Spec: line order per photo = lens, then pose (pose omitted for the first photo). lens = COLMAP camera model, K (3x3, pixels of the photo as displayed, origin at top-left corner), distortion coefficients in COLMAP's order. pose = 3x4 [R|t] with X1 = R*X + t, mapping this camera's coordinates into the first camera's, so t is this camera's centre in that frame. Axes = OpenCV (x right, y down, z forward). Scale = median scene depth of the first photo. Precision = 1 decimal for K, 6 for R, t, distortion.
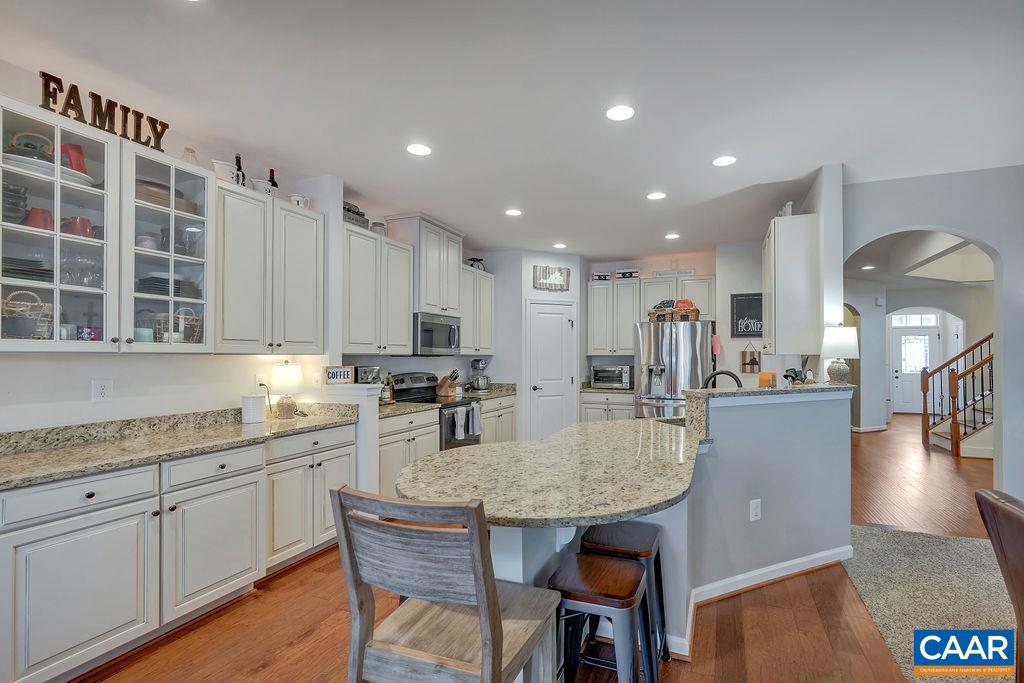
lens RADIAL K [[446.5, 0, 535.8], [0, 446.5, 352.7], [0, 0, 1]] dist [-0.000680, 0.000289]
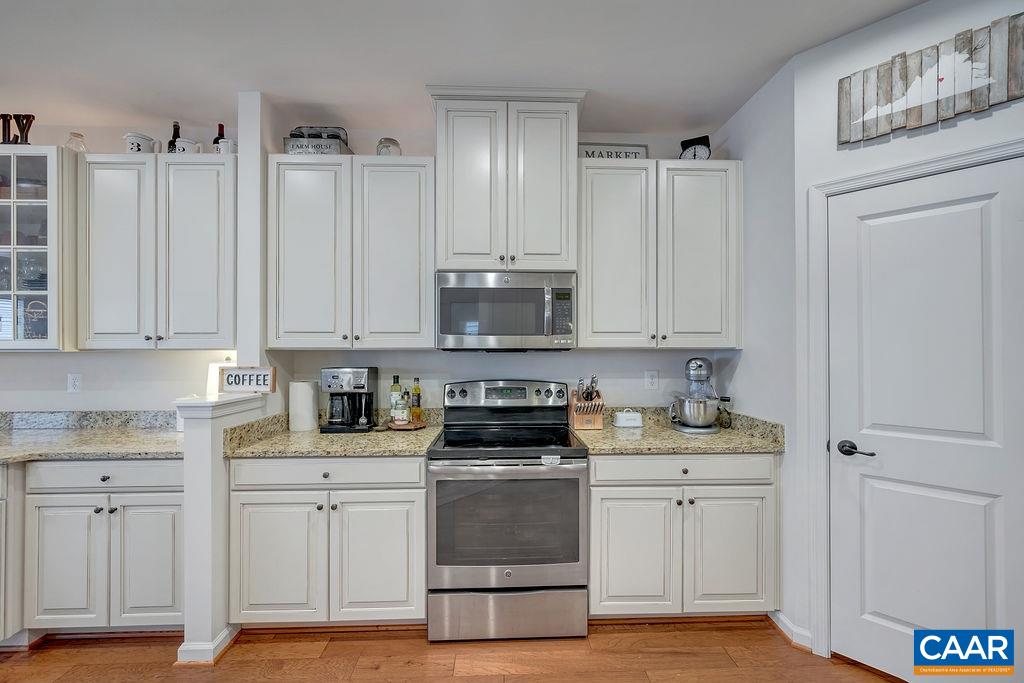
lens RADIAL K [[399.1, 0, 511.3], [0, 399.1, 350.3], [0, 0, 1]] dist [-0.000606, -0.000143]
pose [[0.415886, -0.001999, -0.909414, 0.340969], [0.009135, 0.999956, 0.001980, 0.008899], [0.909371, -0.009131, 0.415886, 1.348696]]
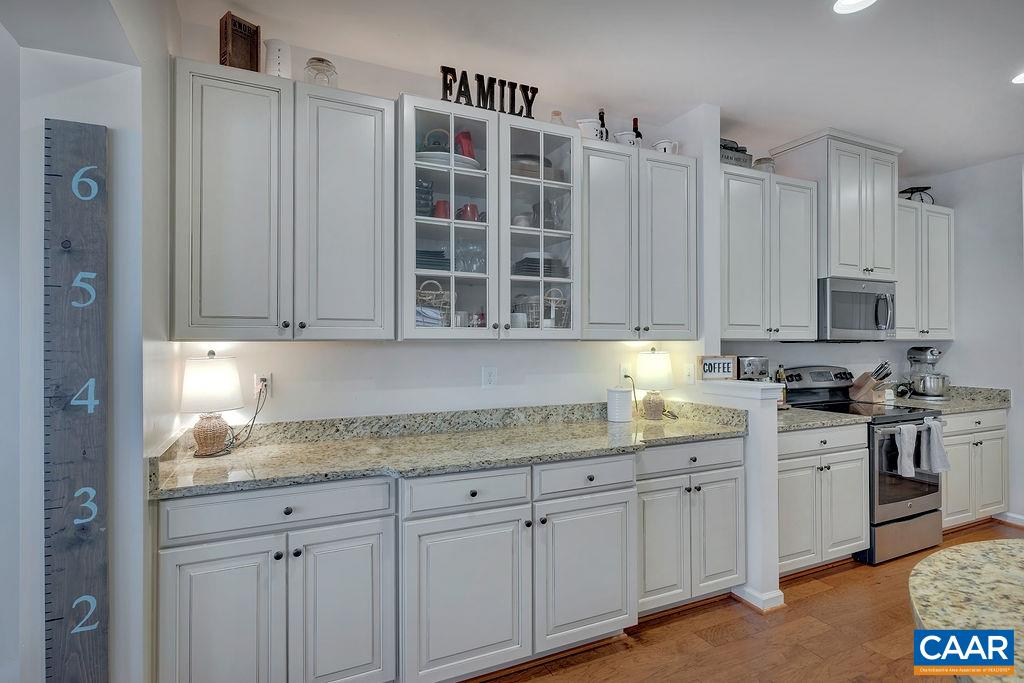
lens RADIAL K [[498.0, 0, 513.4], [0, 498.0, 339.7], [0, 0, 1]] dist [0.000431, 0.000077]
pose [[0.728996, -0.005898, -0.684493, -0.142925], [0.007702, 0.999970, -0.000413, 0.000871], [0.684475, -0.004971, 0.729020, 0.190463]]
